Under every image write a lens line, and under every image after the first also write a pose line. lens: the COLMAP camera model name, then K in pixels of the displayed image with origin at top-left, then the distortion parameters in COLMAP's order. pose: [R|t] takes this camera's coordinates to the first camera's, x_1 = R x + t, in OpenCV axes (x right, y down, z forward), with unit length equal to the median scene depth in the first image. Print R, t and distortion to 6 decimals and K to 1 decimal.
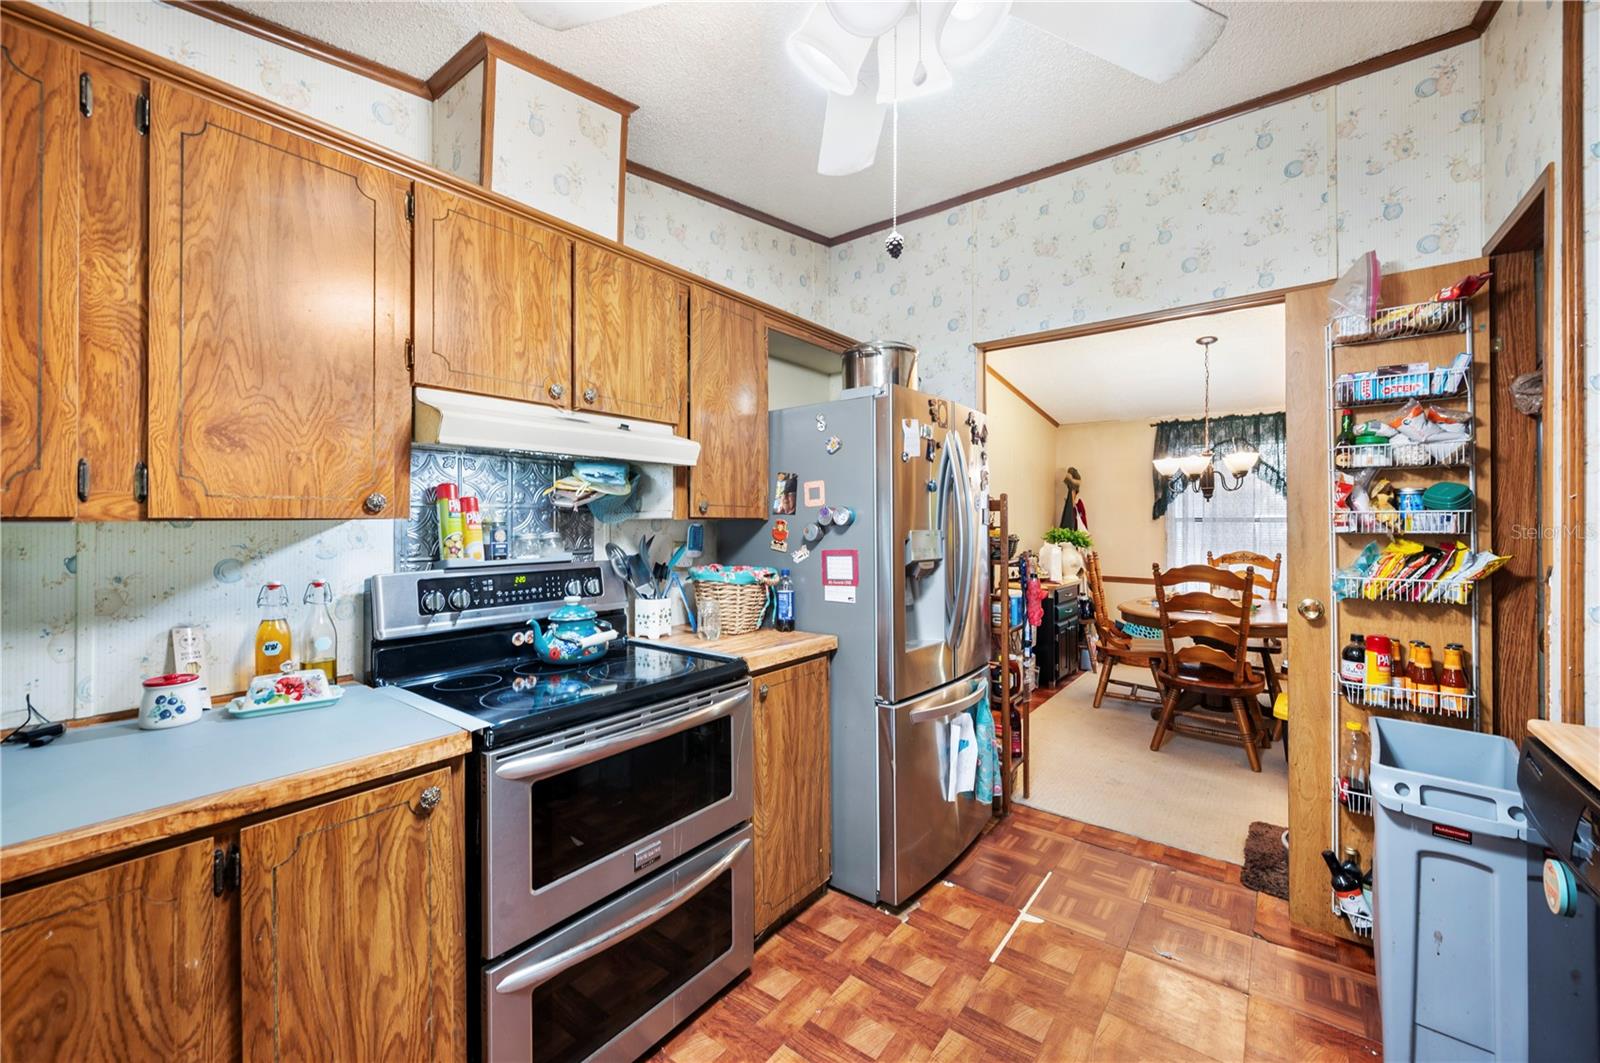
lens RADIAL K [[642.6, 0, 809.0], [0, 642.6, 516.7], [0, 0, 1]] dist [-0.001665, -0.000368]
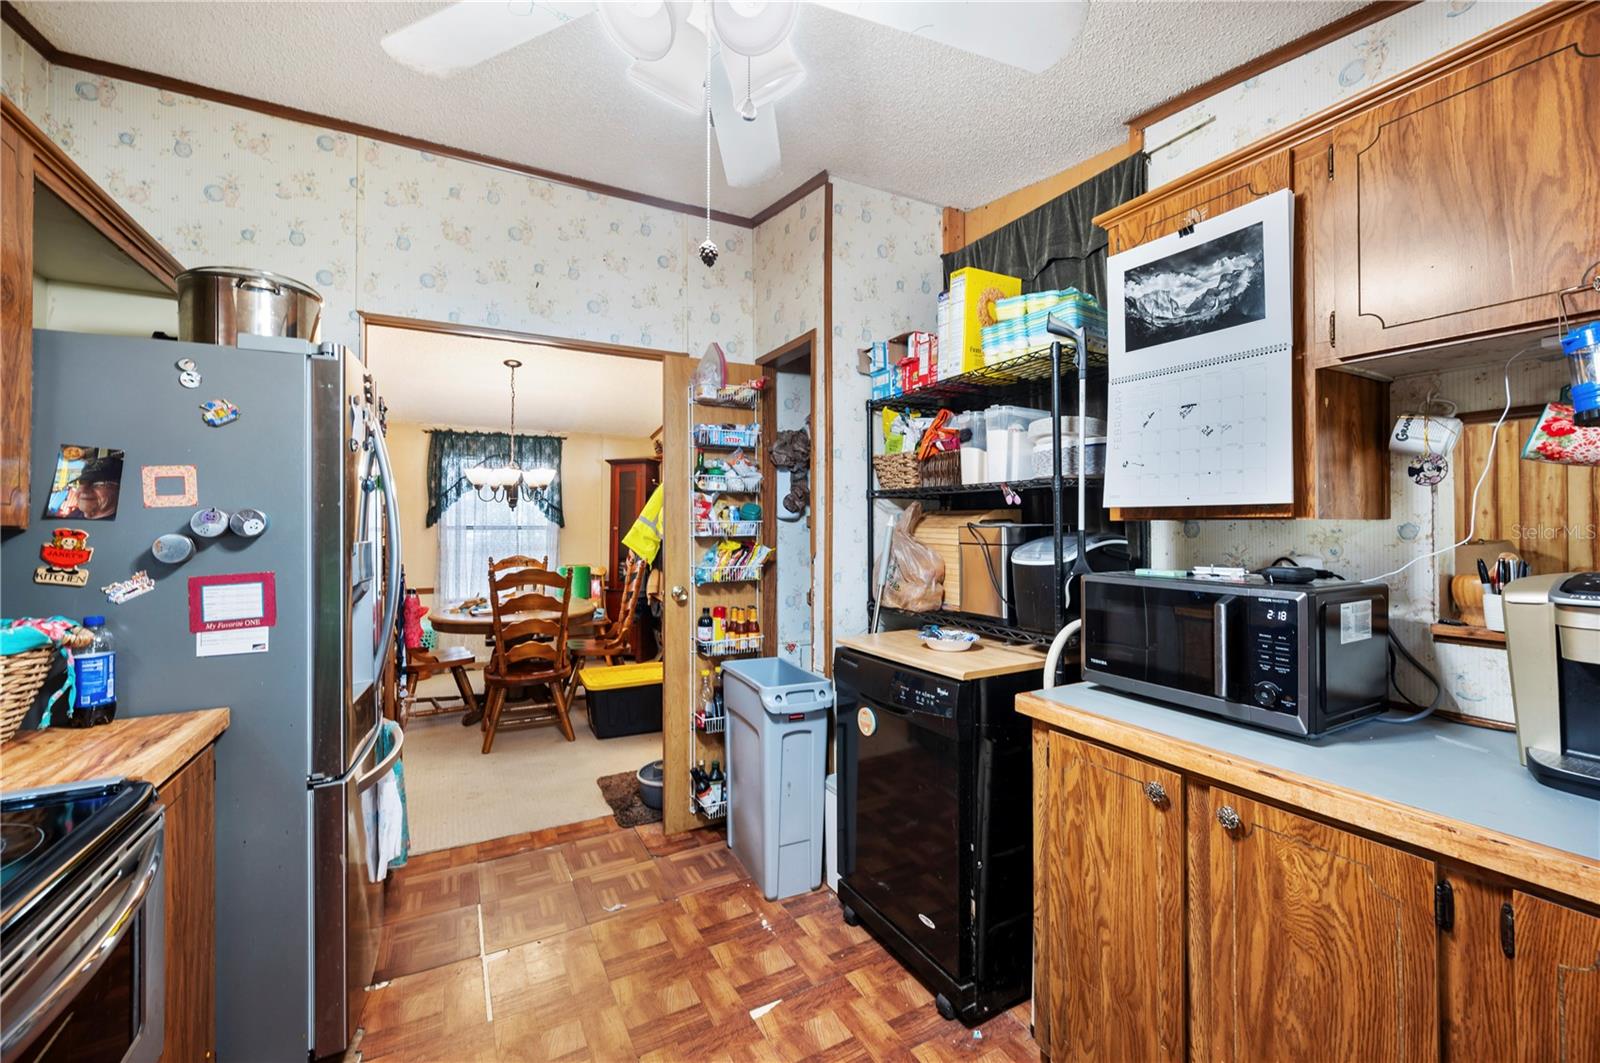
lens RADIAL K [[642.6, 0, 796.4], [0, 642.6, 515.9], [0, 0, 1]] dist [-0.001665, -0.000368]
pose [[0.398911, 0.014676, 0.916872, -0.317365], [-0.001679, 0.999882, -0.015274, 0.000873], [-0.916988, 0.004553, 0.398889, 0.208446]]
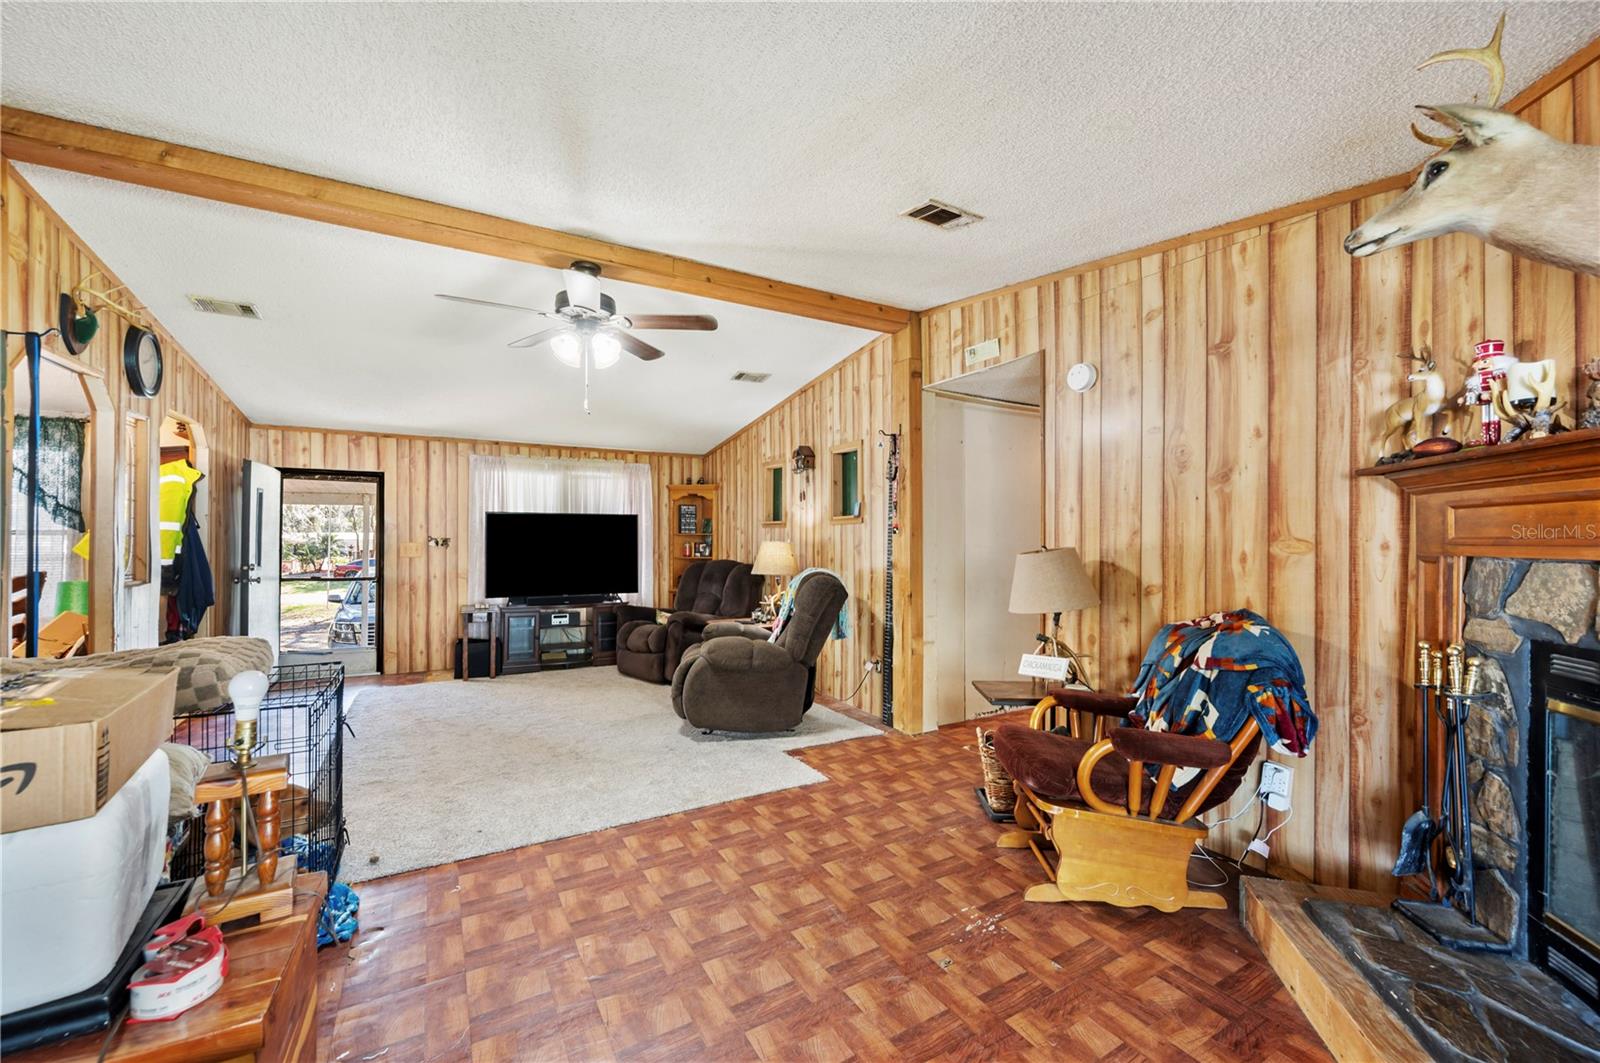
lens RADIAL K [[642.6, 0, 804.8], [0, 642.6, 529.9], [0, 0, 1]] dist [-0.001665, -0.000368]
pose [[0.387738, 0.012718, 0.921682, 0.652297], [-0.003215, 0.999917, -0.012445, 0.018541], [-0.921764, 0.001862, 0.387747, -0.784728]]
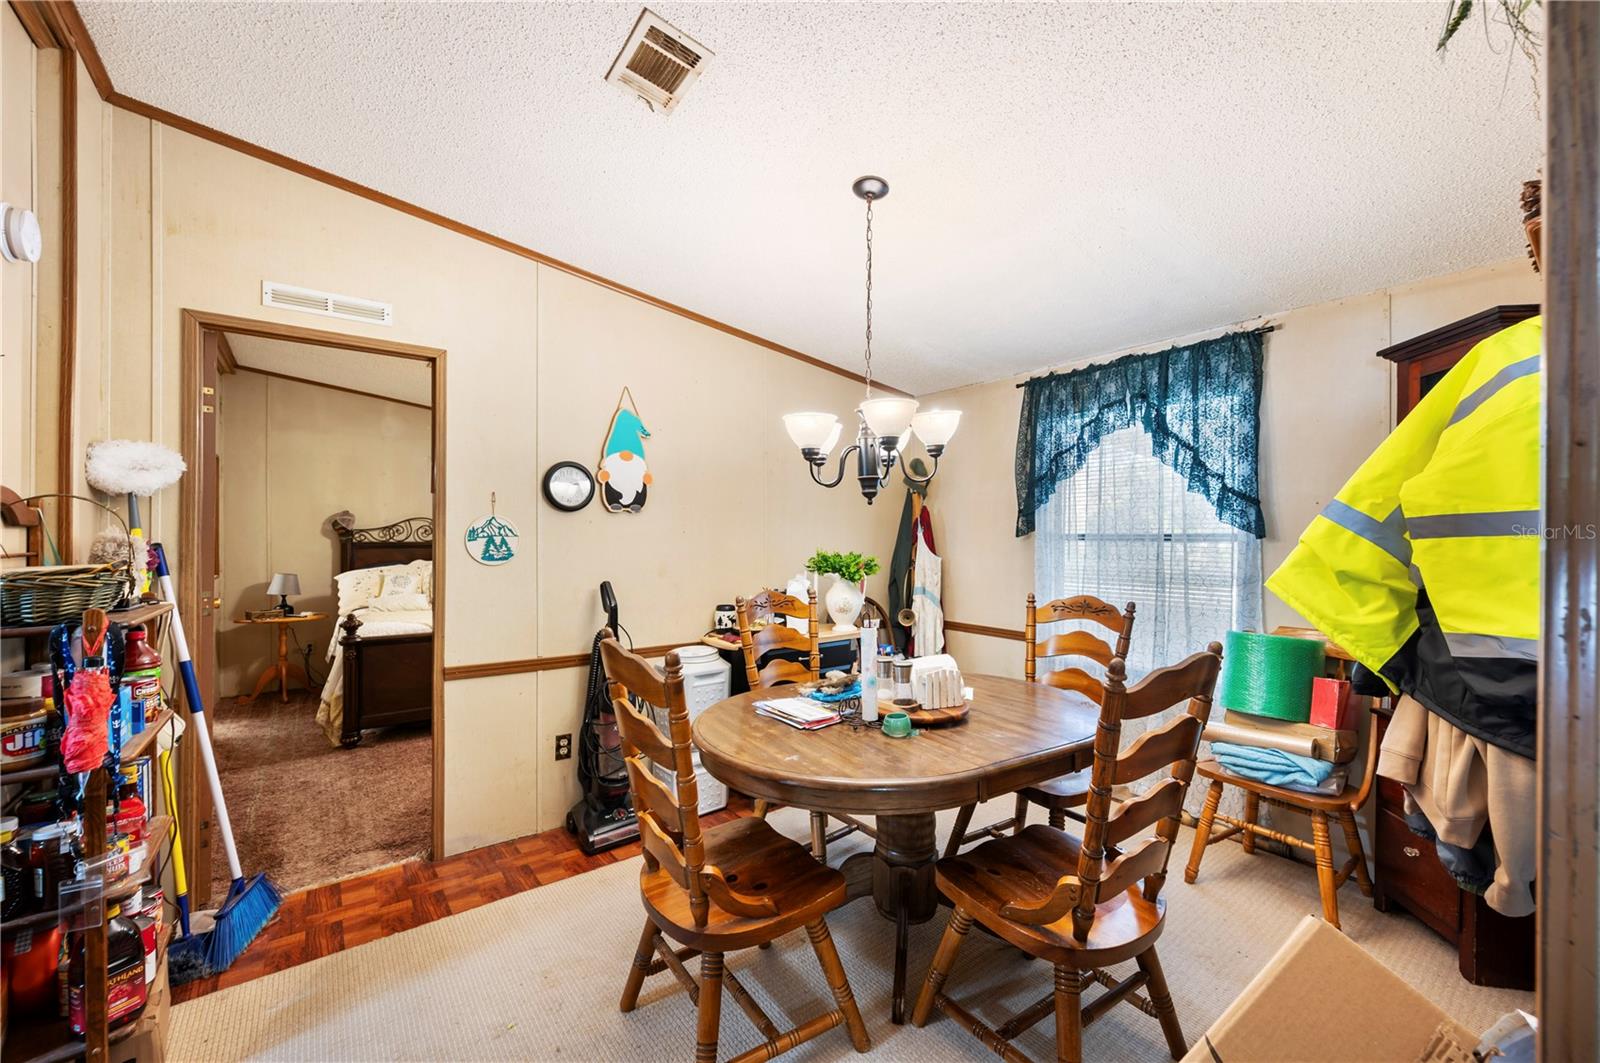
lens RADIAL K [[642.6, 0, 803.8], [0, 642.6, 537.0], [0, 0, 1]] dist [-0.001665, -0.000368]
pose [[0.963503, 0.003521, -0.267674, 1.162668], [-0.001321, 0.999964, 0.008398, -0.000762], [0.267694, -0.007738, 0.963473, 0.800420]]
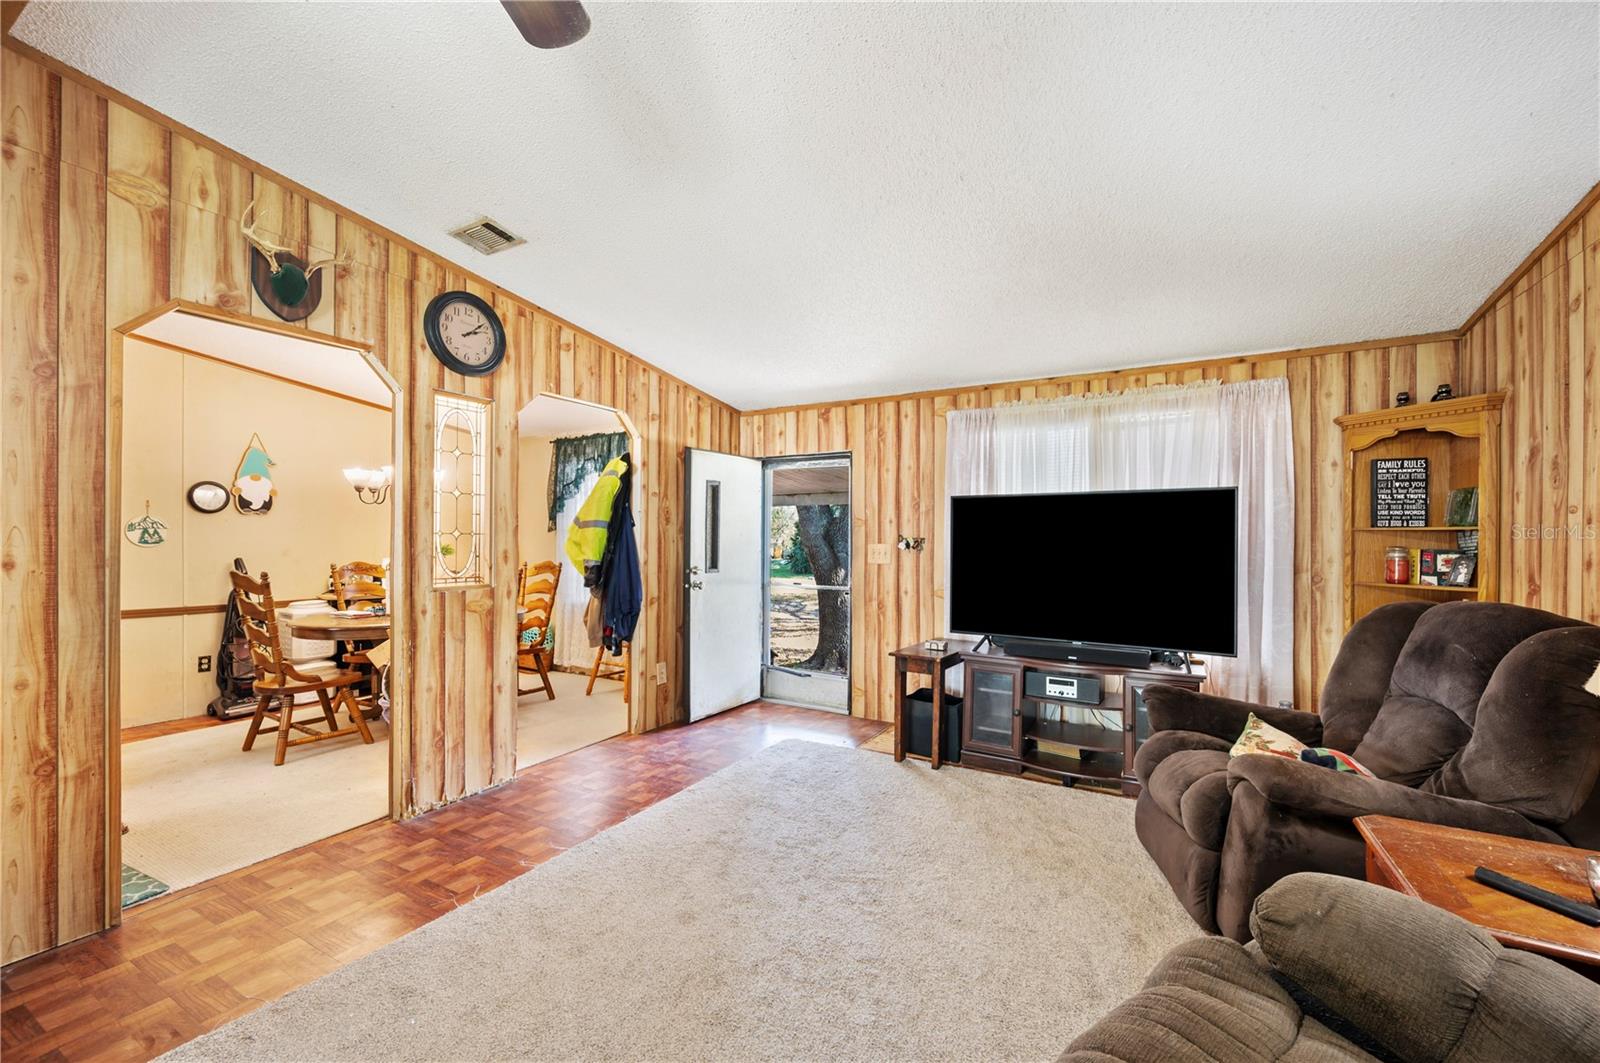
lens RADIAL K [[642.6, 0, 802.7], [0, 642.6, 540.1], [0, 0, 1]] dist [-0.001665, -0.000368]
pose [[0.990802, 0.002929, 0.135288, 1.855378], [-0.003958, 0.999965, 0.007340, 0.019553], [-0.135262, -0.007808, 0.990779, -0.210466]]
